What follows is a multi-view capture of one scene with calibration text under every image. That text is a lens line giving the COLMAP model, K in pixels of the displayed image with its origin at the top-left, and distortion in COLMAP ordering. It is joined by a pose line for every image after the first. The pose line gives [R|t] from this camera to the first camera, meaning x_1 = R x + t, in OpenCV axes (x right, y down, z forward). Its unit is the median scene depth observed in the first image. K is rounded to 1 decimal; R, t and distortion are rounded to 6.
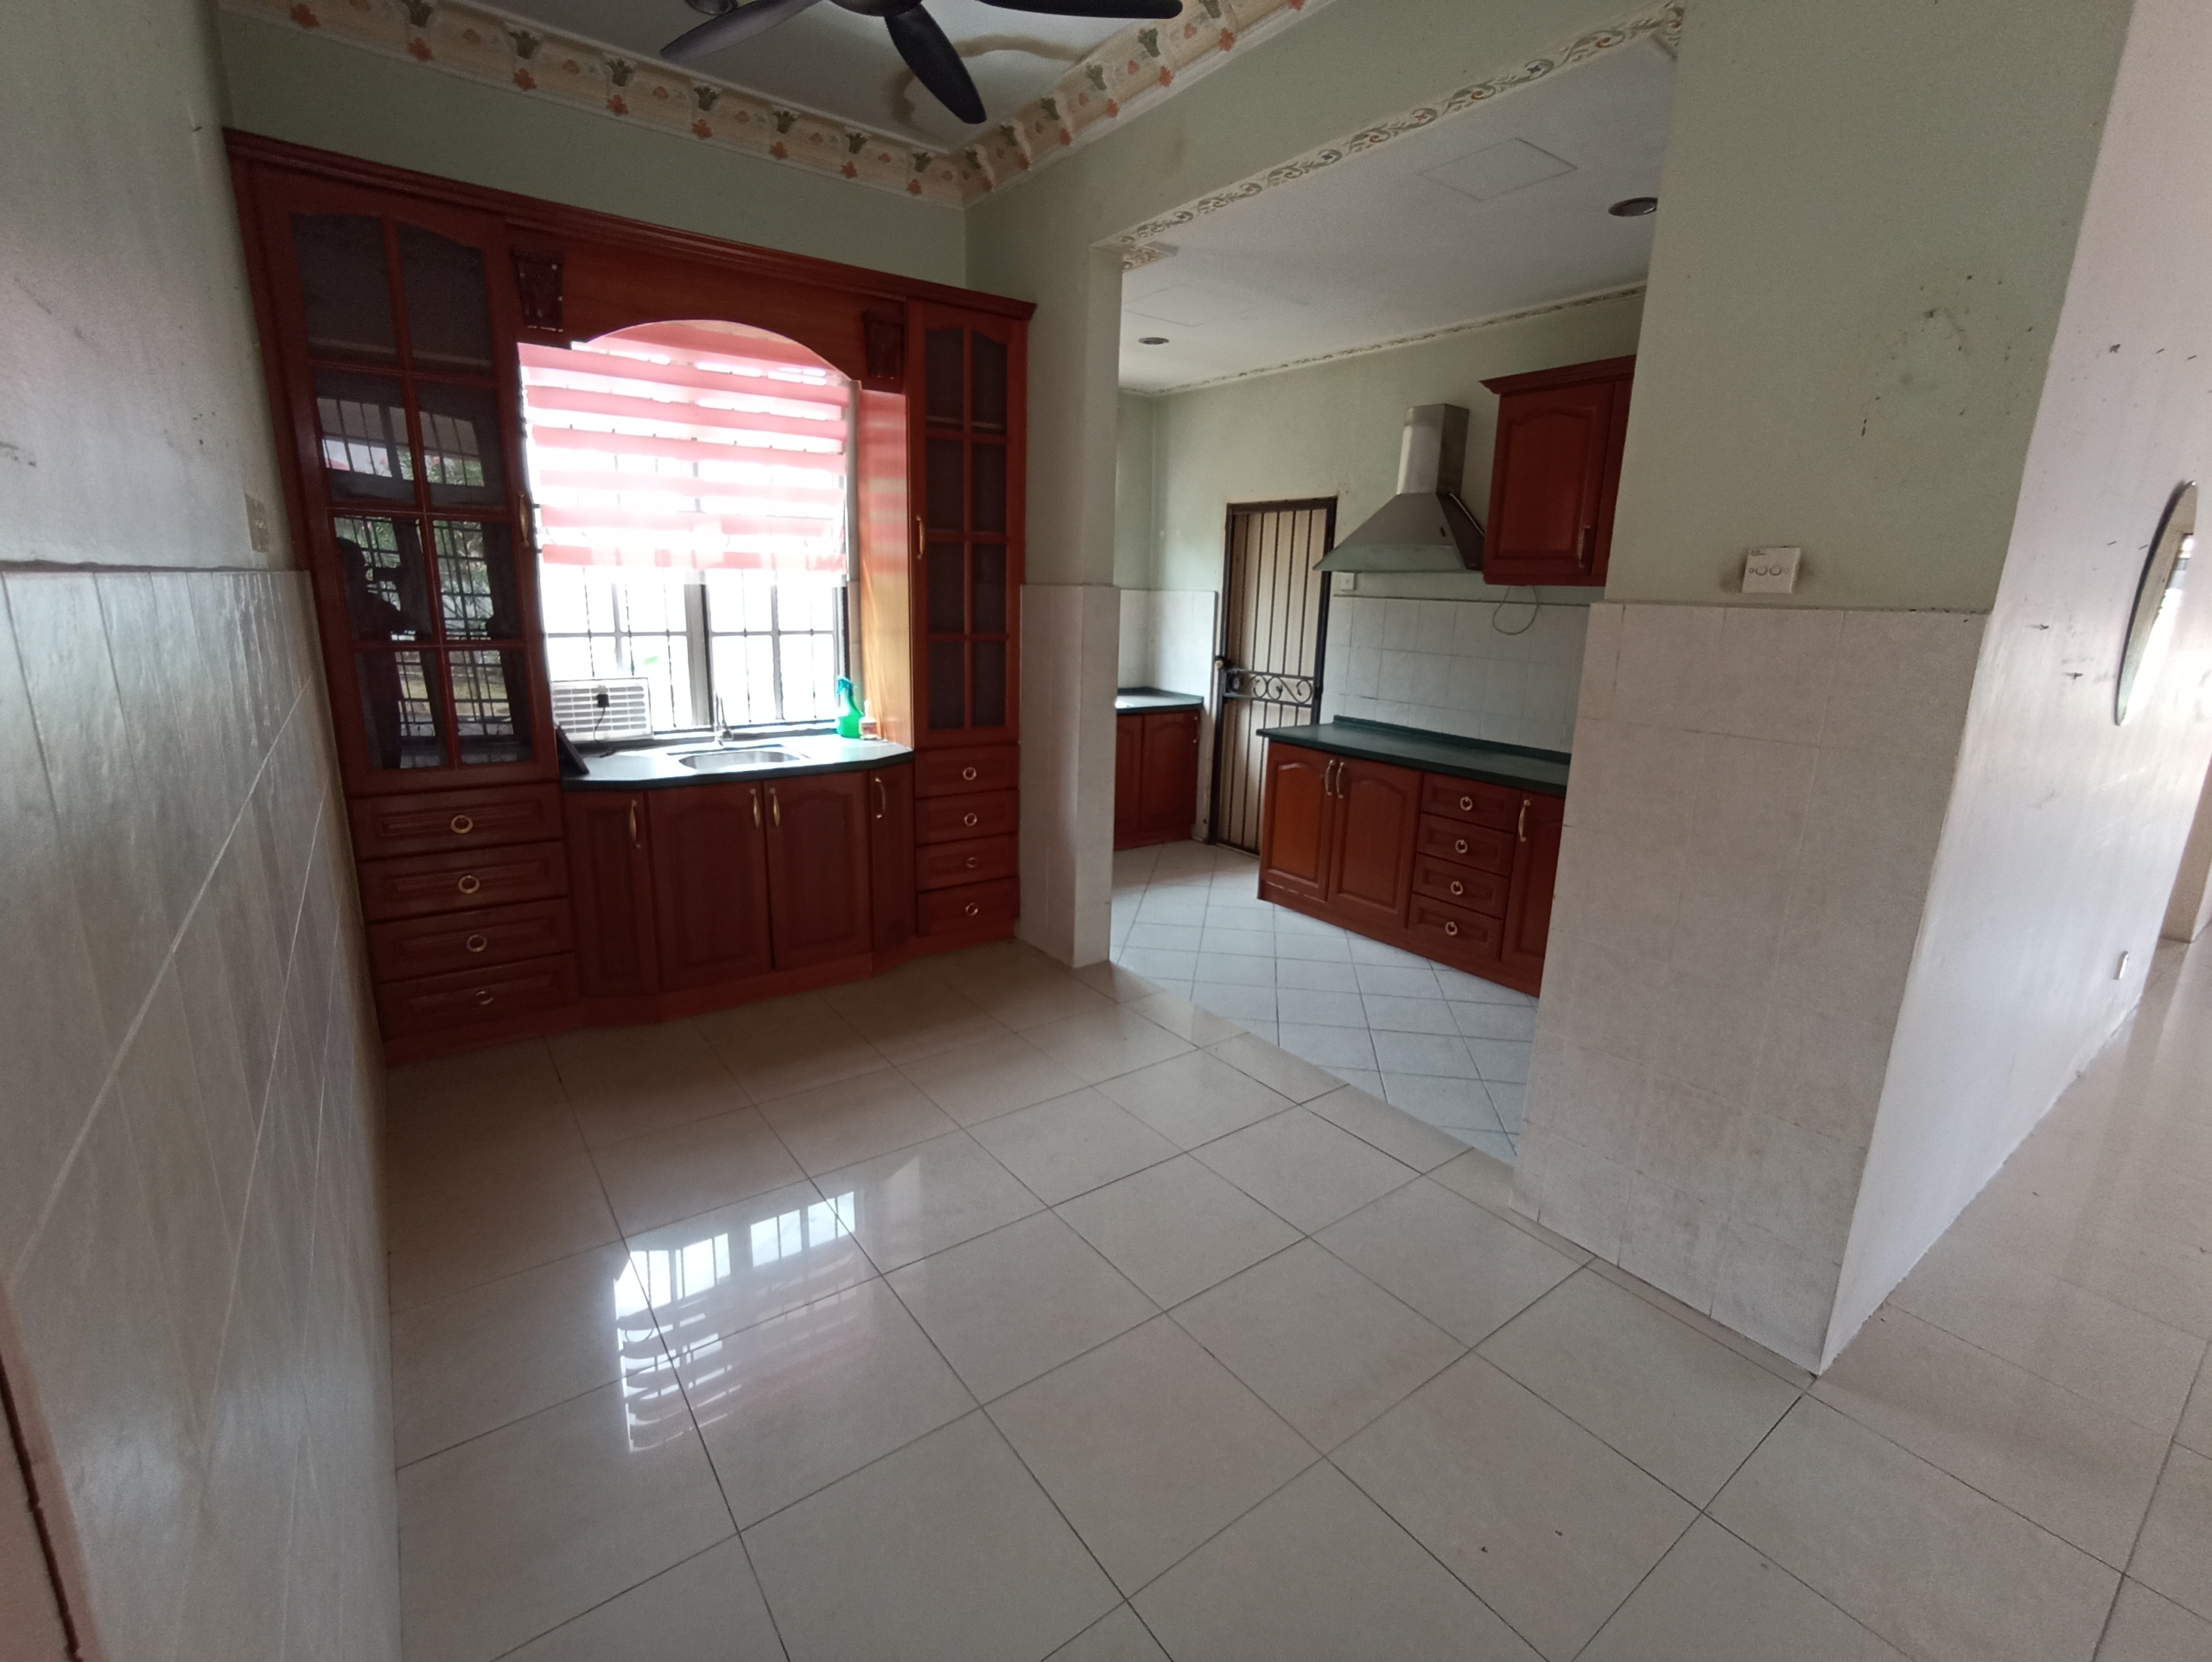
lens RADIAL K [[996.2, 0, 1113.2], [0, 996.2, 807.8], [0, 0, 1]] dist [-0.031536, 0.014317]
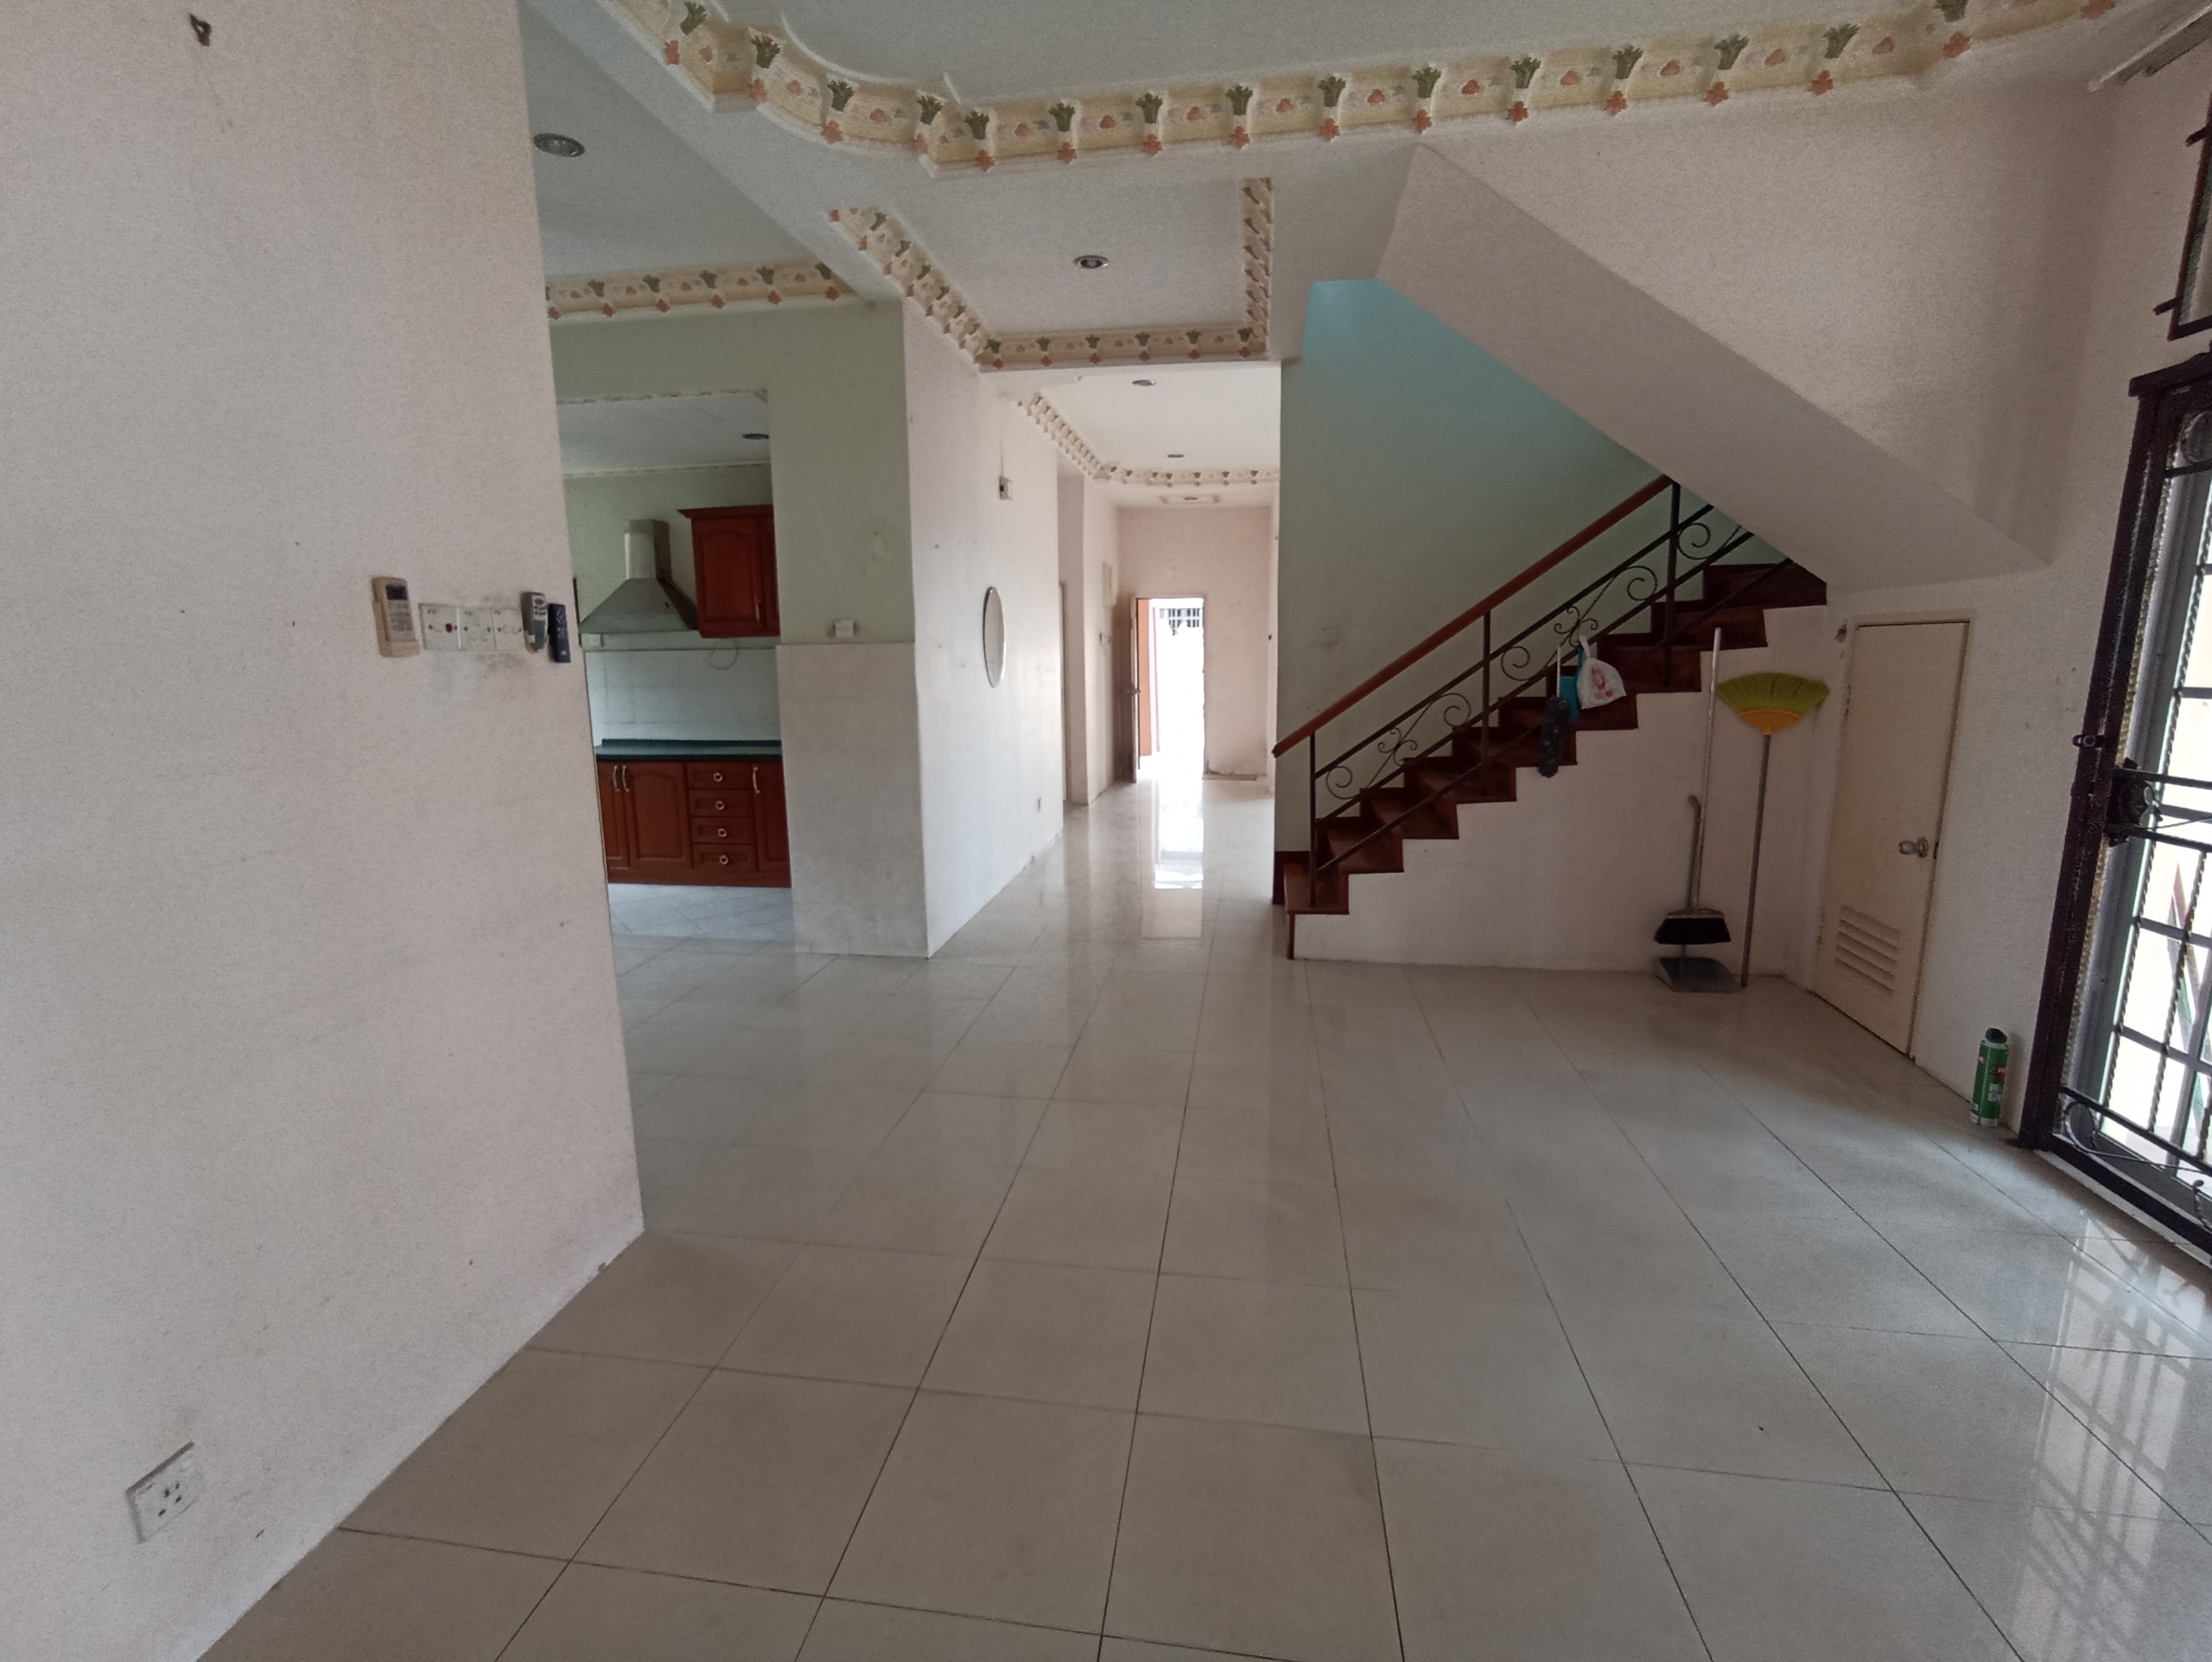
lens RADIAL K [[996.2, 0, 1089.6], [0, 996.2, 810.6], [0, 0, 1]] dist [-0.031536, 0.014317]
pose [[0.720746, -0.153083, 0.676085, -0.259897], [0.184536, 0.982489, 0.025735, 0.104358], [-0.668185, 0.106213, 0.736374, -0.486041]]
